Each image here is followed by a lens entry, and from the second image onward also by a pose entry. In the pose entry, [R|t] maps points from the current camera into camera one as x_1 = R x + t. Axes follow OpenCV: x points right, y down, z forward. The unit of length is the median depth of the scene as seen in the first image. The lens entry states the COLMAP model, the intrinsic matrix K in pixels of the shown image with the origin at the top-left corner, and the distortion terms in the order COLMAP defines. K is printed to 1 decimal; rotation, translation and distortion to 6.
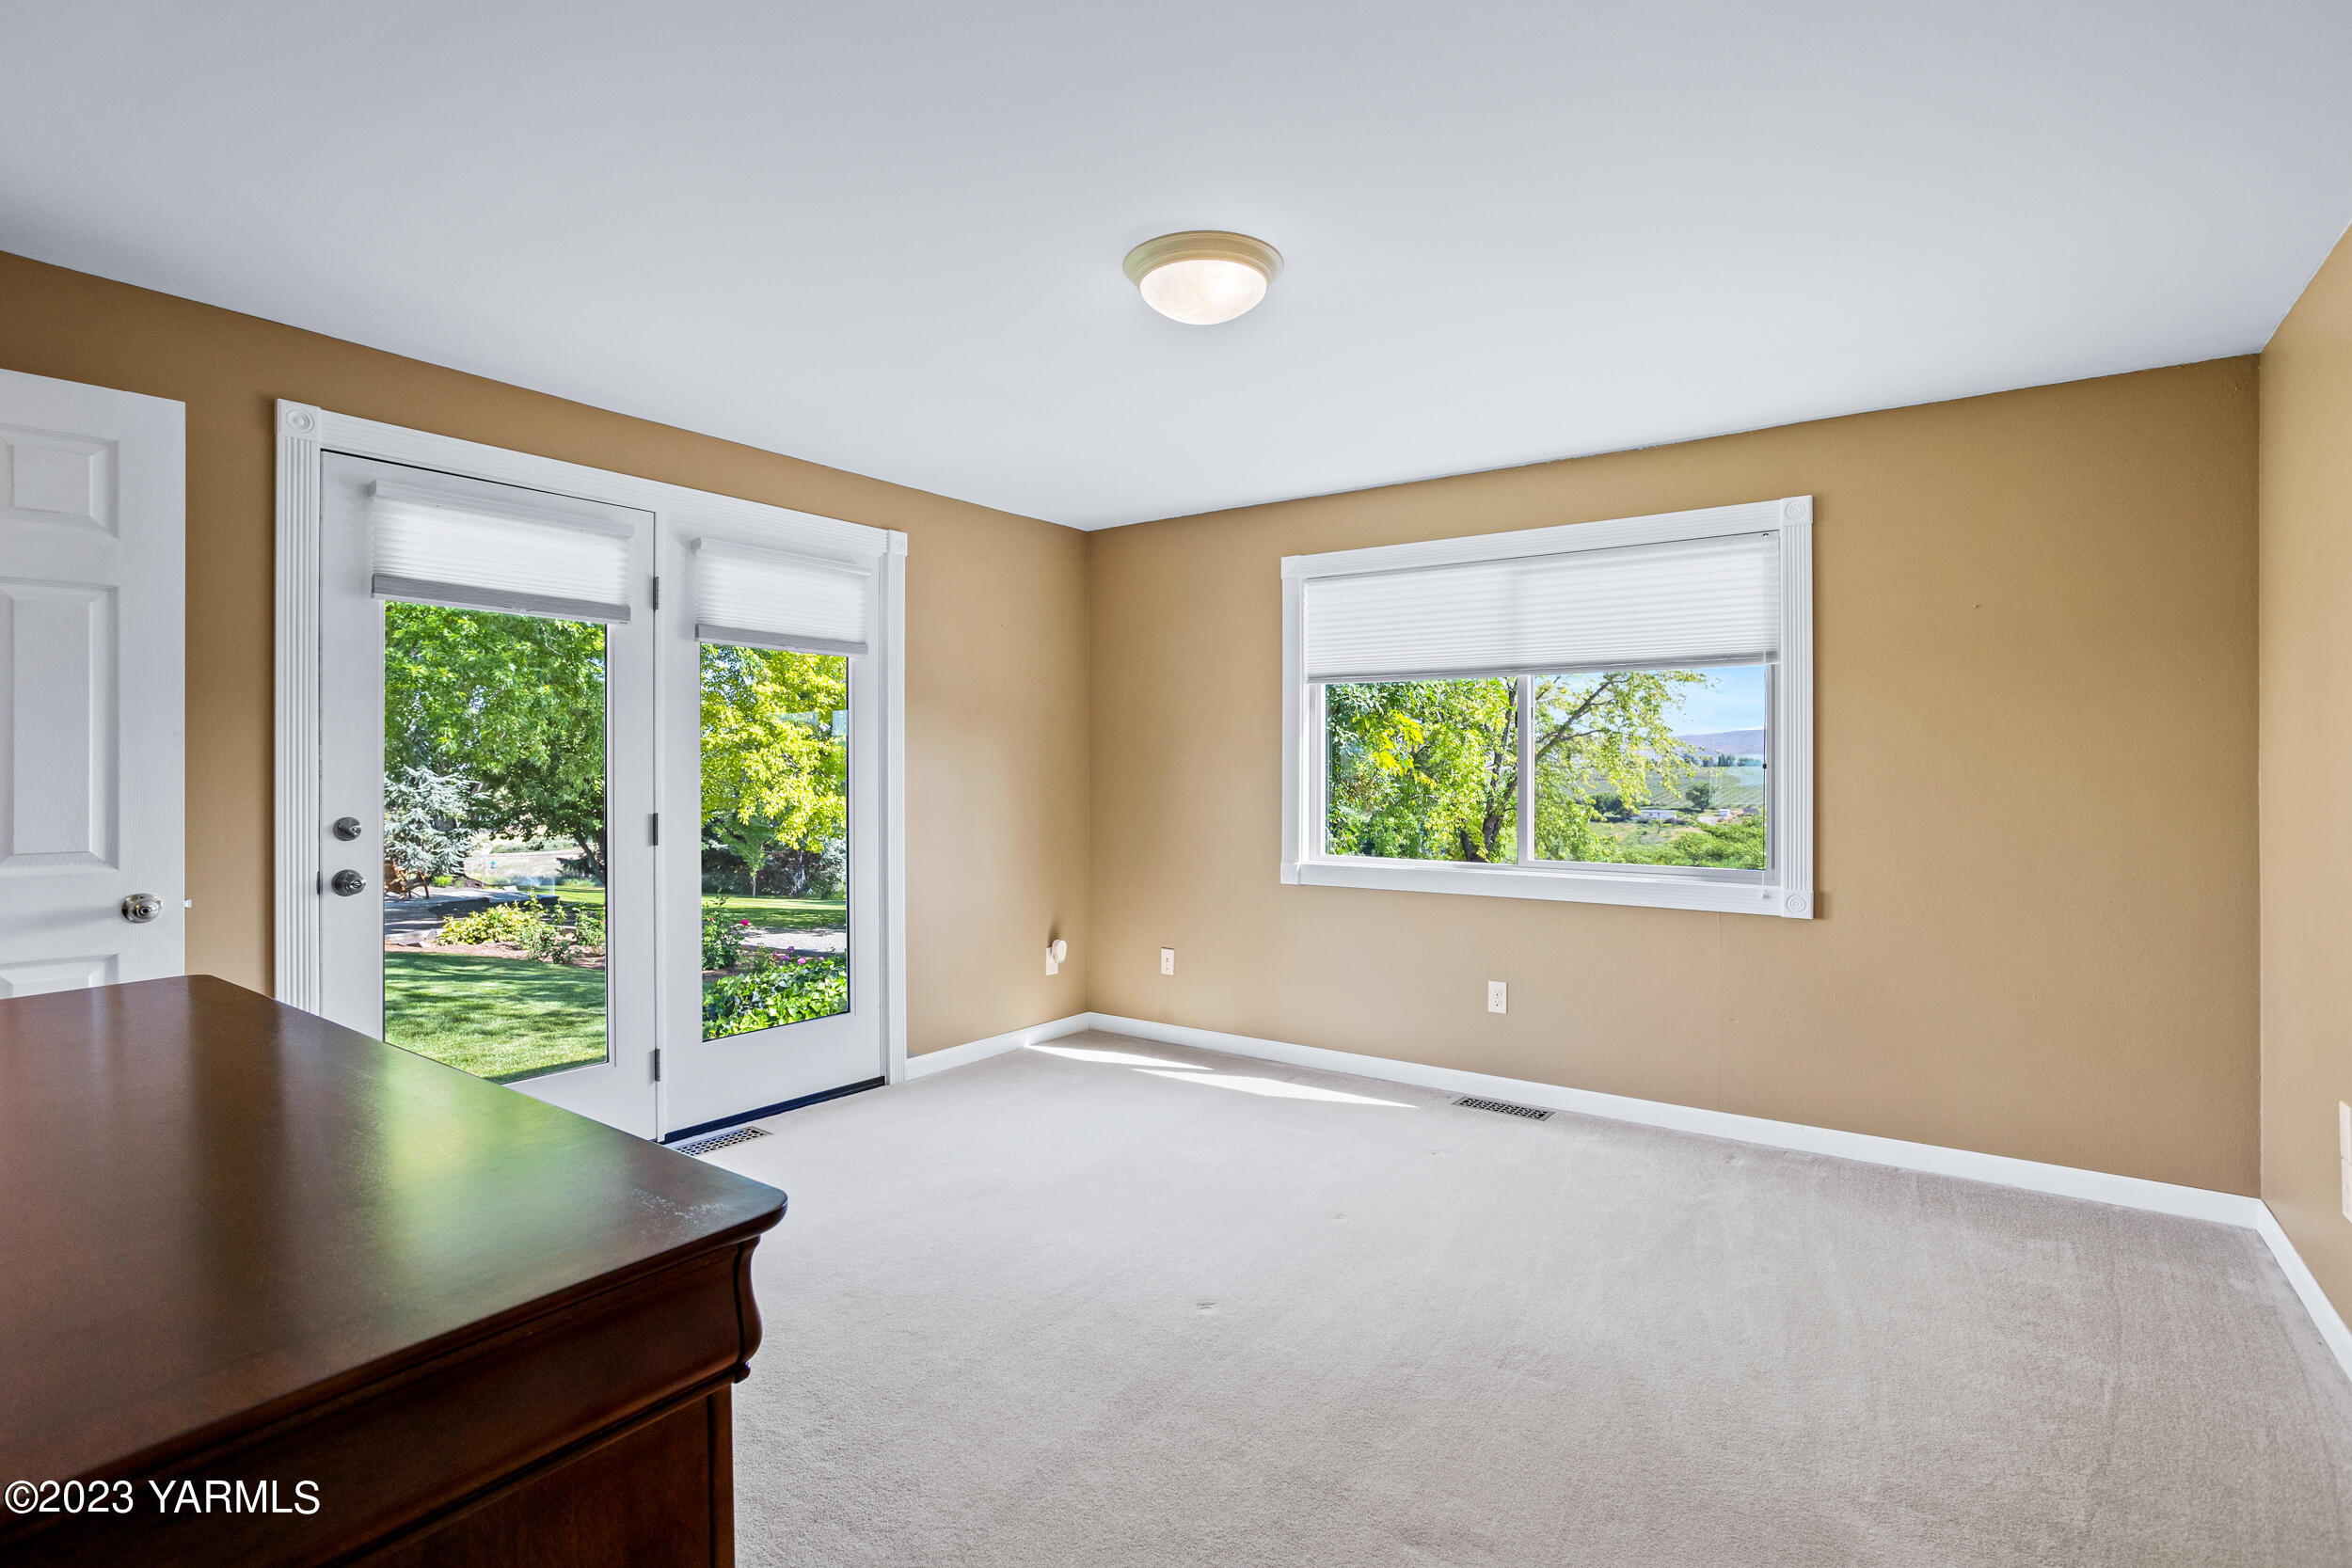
lens RADIAL K [[1181.8, 0, 1174.9], [0, 1181.8, 768.9], [0, 0, 1]] dist [-0.001022, -0.000073]
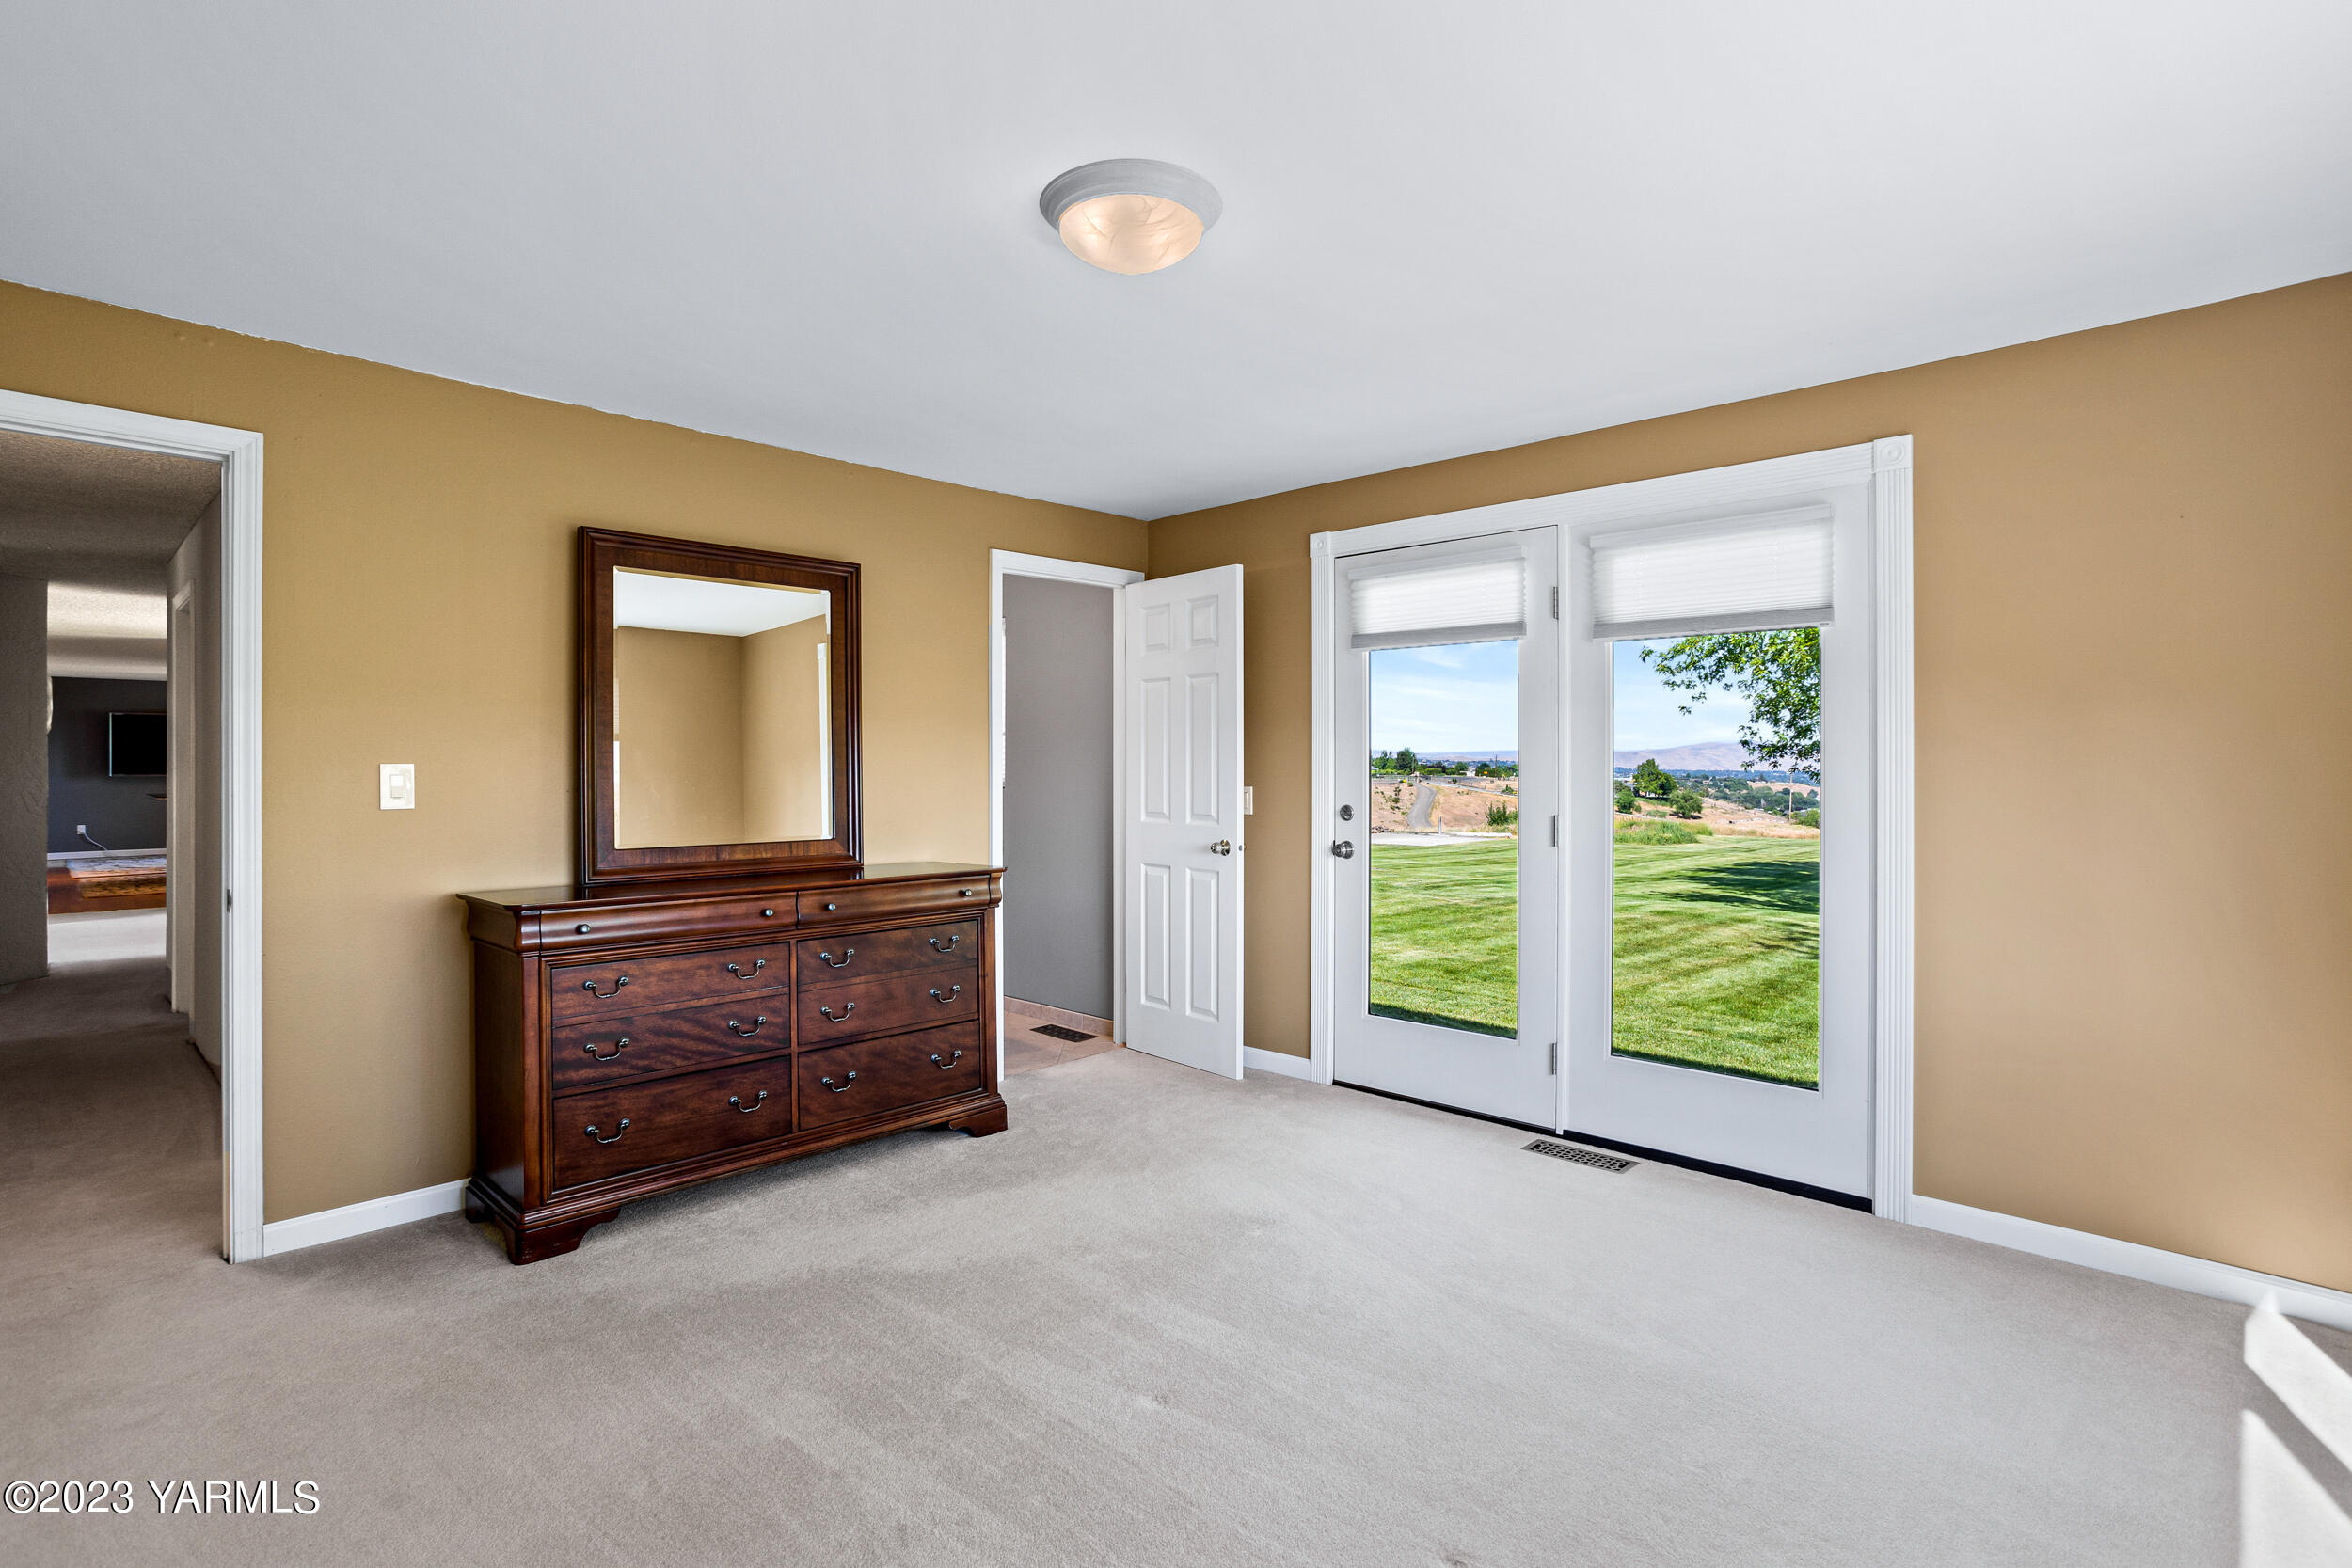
lens RADIAL K [[1181.8, 0, 1174.9], [0, 1181.8, 768.9], [0, 0, 1]] dist [-0.001022, -0.000073]
pose [[-0.137683, -0.001132, -0.990476, 0.644150], [-0.004230, 0.999991, -0.000555, -0.001130], [0.990467, 0.004113, -0.137687, 0.828411]]
